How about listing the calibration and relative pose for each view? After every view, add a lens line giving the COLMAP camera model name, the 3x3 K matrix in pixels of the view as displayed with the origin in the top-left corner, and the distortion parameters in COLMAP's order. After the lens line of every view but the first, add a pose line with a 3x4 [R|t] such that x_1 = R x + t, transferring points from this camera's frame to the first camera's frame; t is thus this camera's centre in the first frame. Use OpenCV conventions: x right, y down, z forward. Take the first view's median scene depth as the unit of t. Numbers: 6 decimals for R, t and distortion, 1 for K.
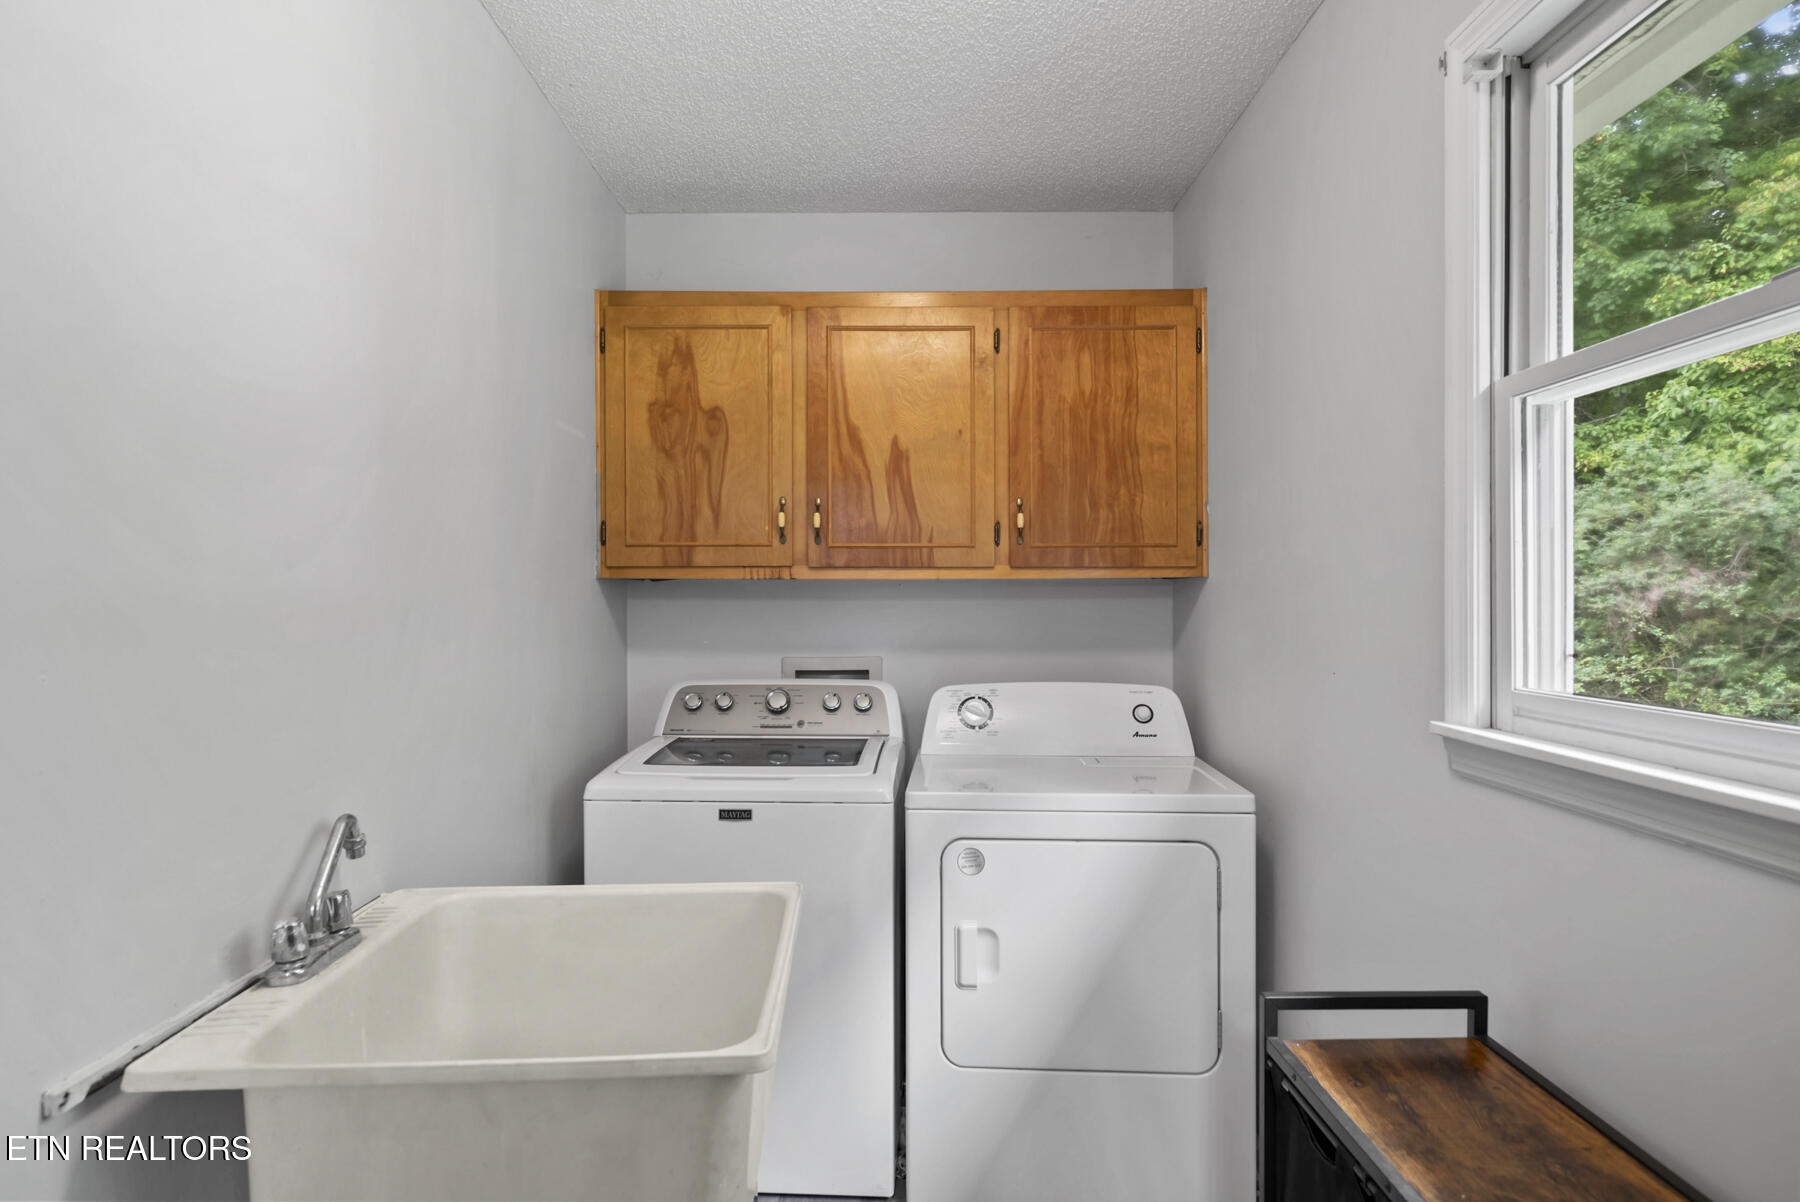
lens RADIAL K [[990.1, 0, 899.6], [0, 990.1, 608.8], [0, 0, 1]] dist [0.020491, 0.000416]
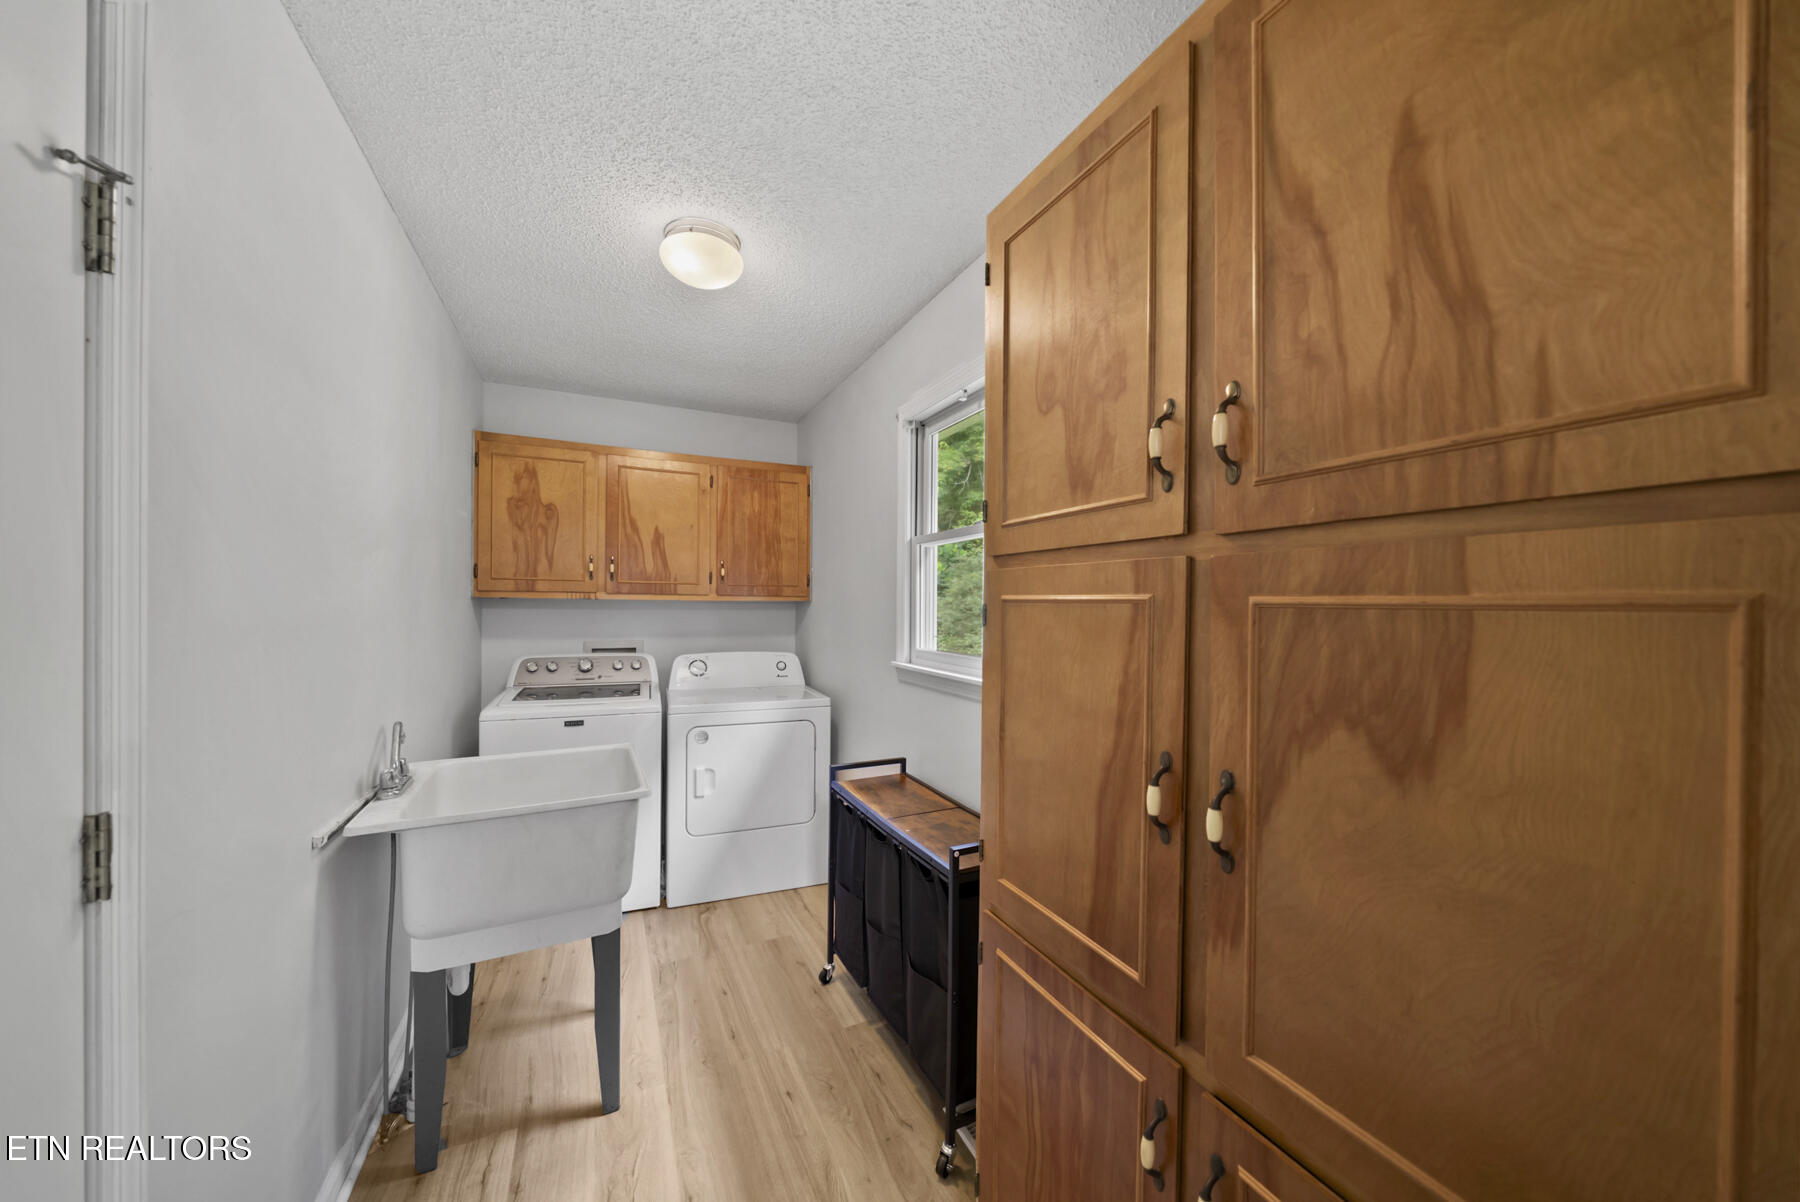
lens RADIAL K [[619.6, 0, 897.3], [0, 619.6, 607.6], [0, 0, 1]] dist [0.000351, -0.000014]
pose [[0.904045, 0.010445, 0.427310, -0.094945], [-0.009162, 0.999945, -0.005057, -0.013486], [-0.427339, 0.000657, 0.904091, -0.292301]]
